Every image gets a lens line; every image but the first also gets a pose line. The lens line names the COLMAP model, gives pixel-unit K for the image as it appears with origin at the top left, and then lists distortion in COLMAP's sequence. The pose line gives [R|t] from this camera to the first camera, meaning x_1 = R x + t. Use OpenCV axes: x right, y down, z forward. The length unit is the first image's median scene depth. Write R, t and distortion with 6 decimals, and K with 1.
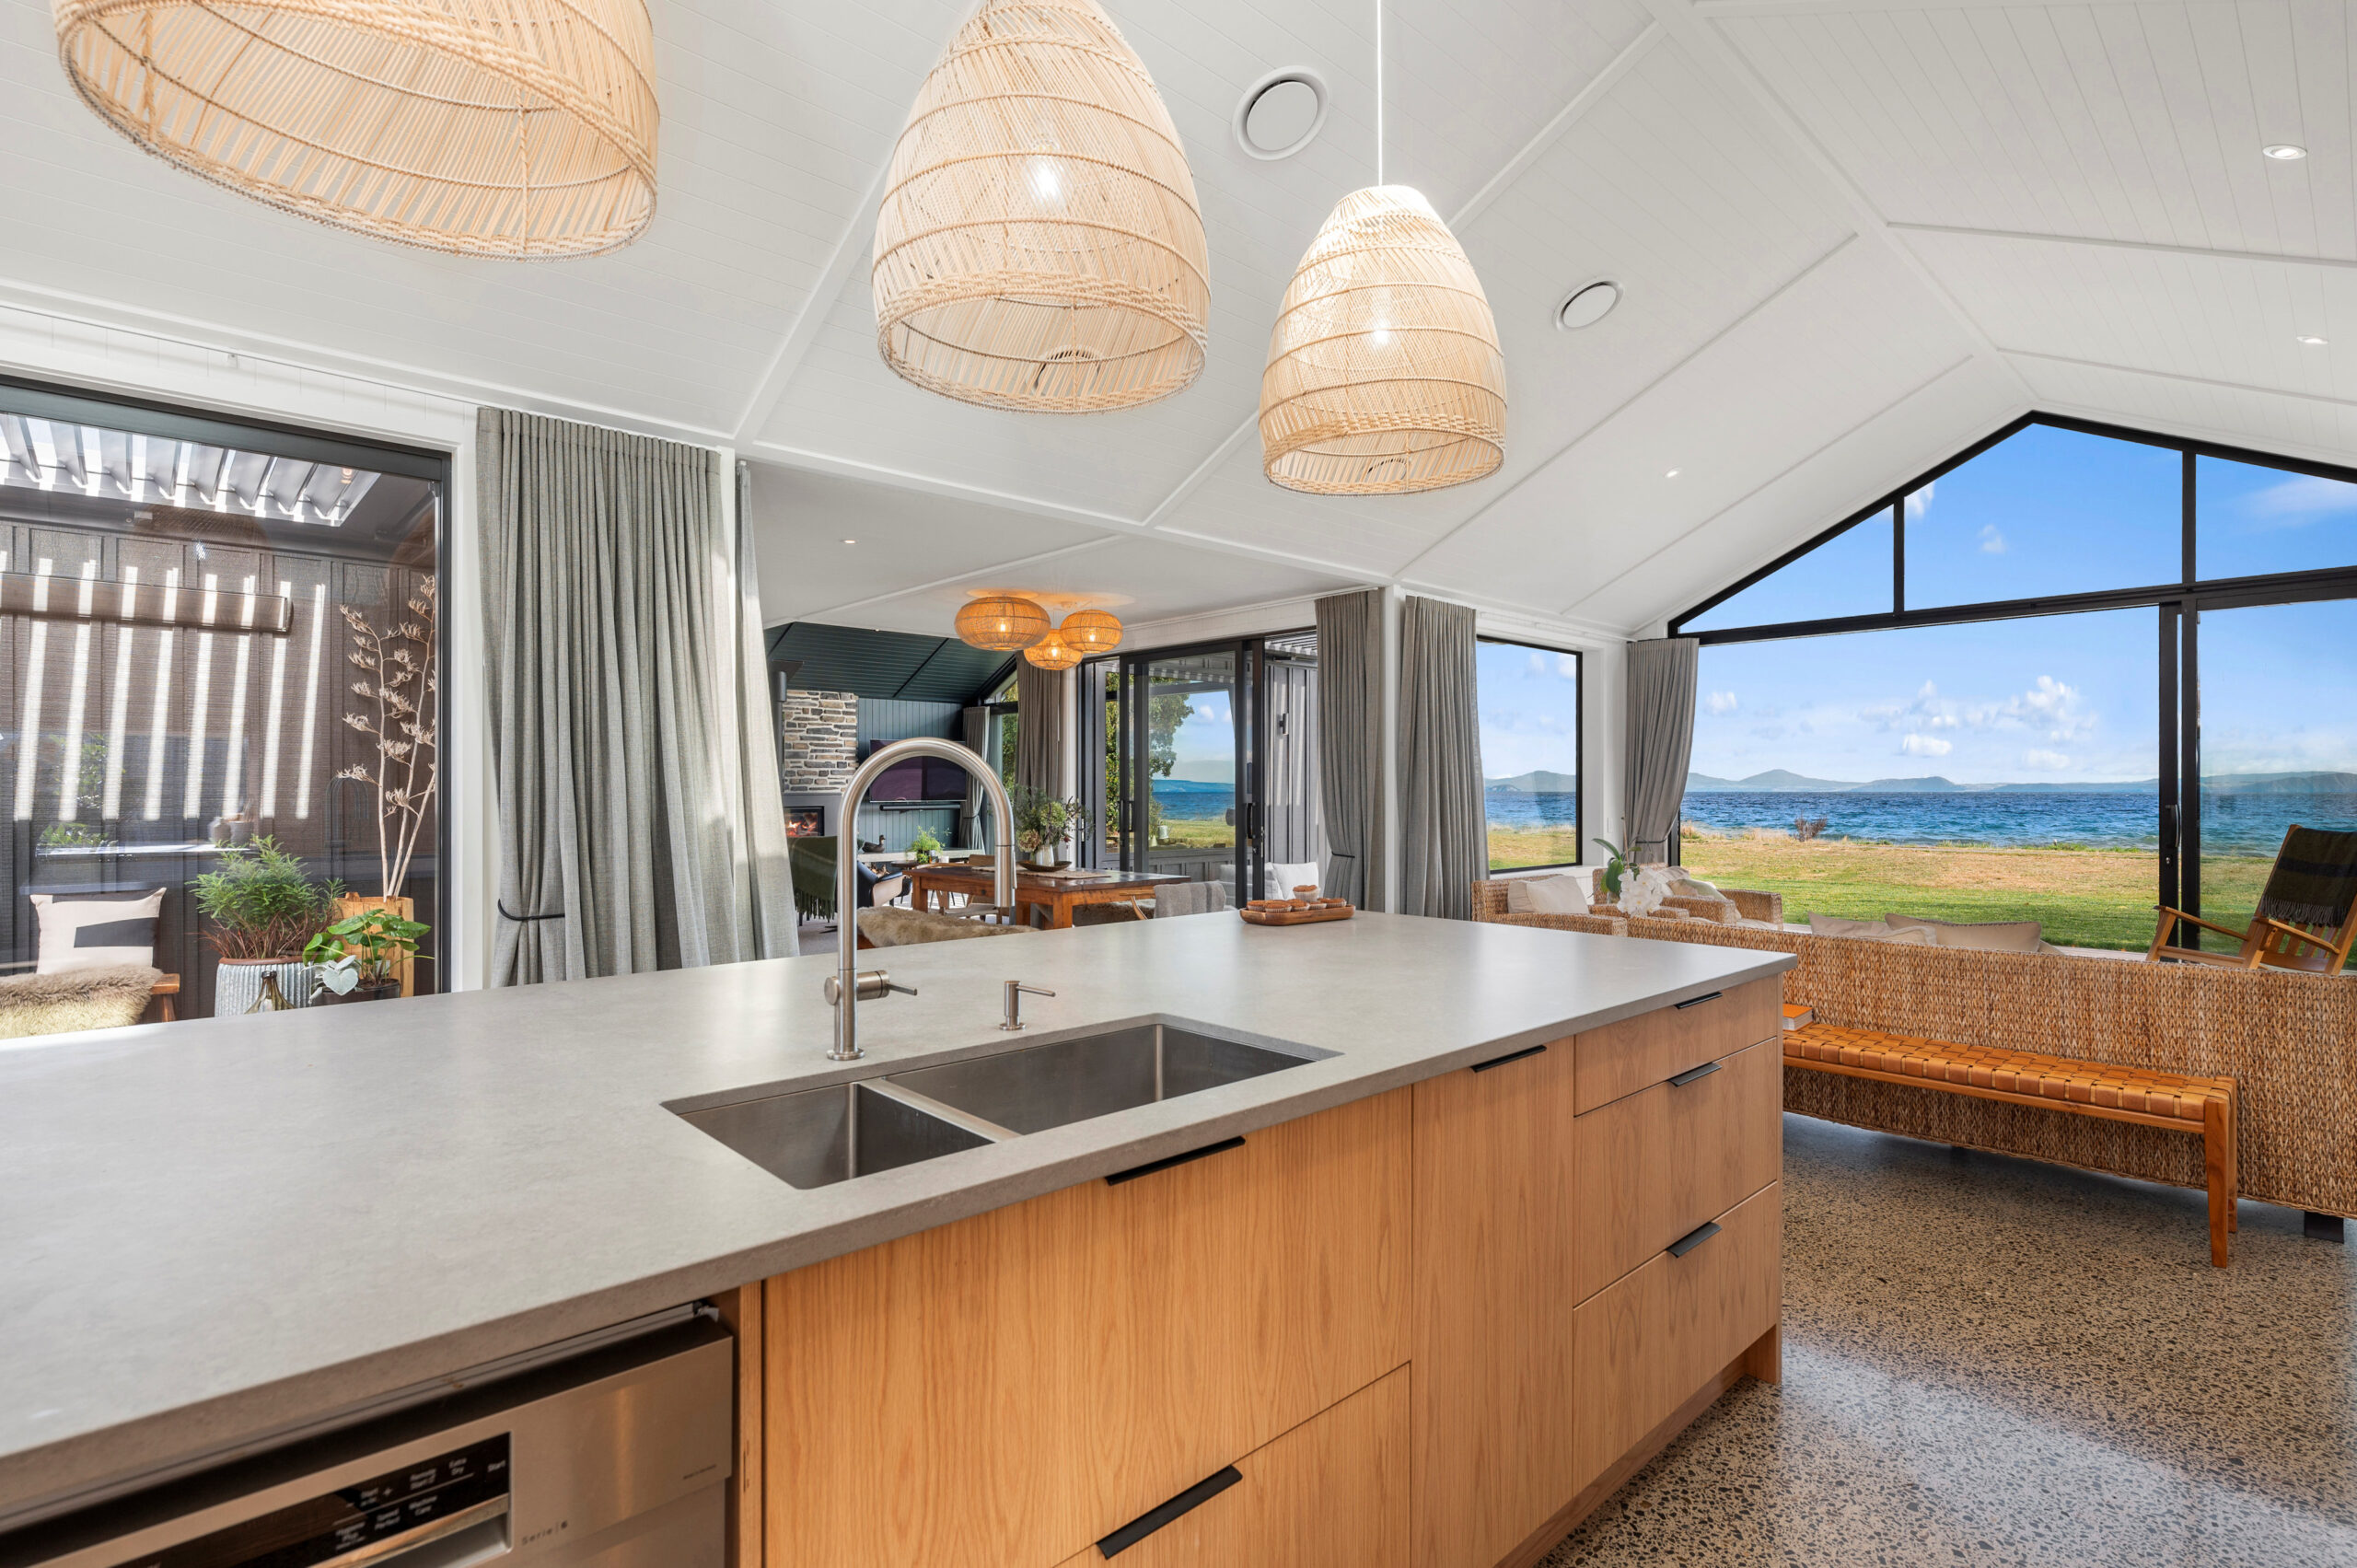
lens RADIAL K [[1108.0, 0, 1187.2], [0, 1108.0, 797.7], [0, 0, 1]] dist [-0.001313, 0.000035]
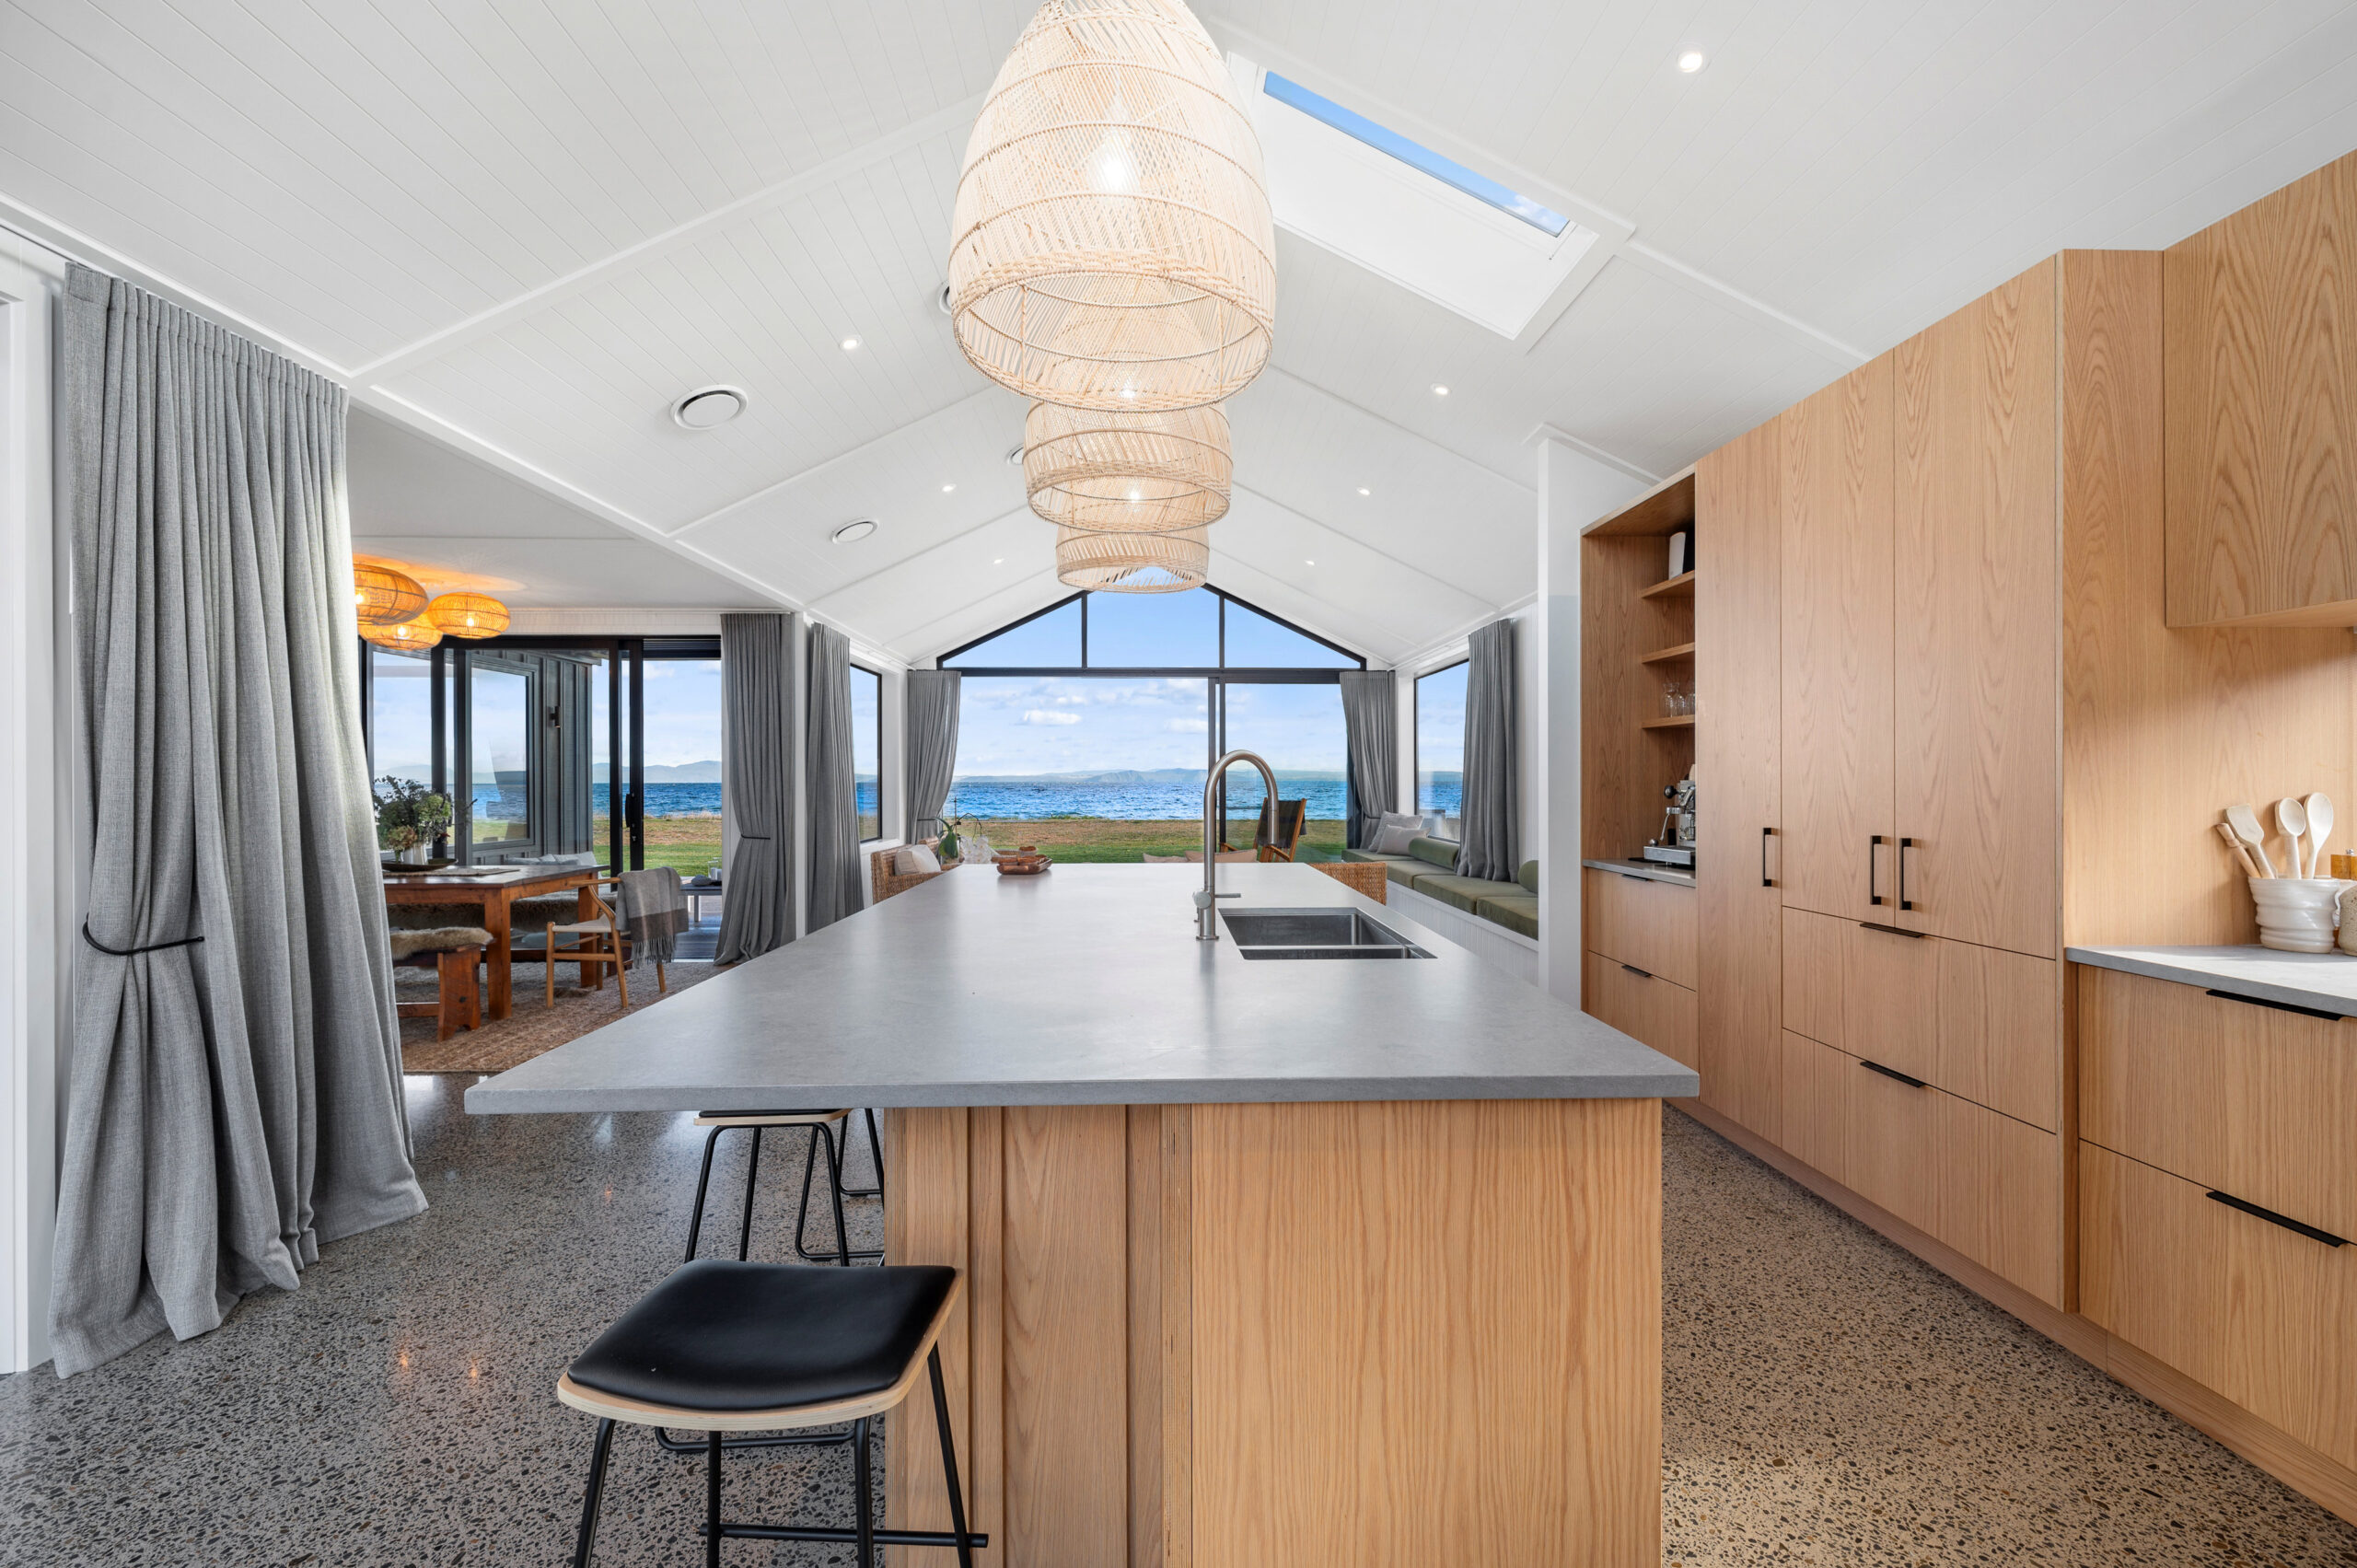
lens RADIAL K [[934.4, 0, 1178.5], [0, 934.4, 784.0], [0, 0, 1]] dist [-0.000148, 0.000087]
pose [[0.669368, -0.003544, 0.742923, -0.383037], [0.006228, 0.999980, -0.000841, -0.000910], [-0.742905, 0.005190, 0.669377, 0.021329]]
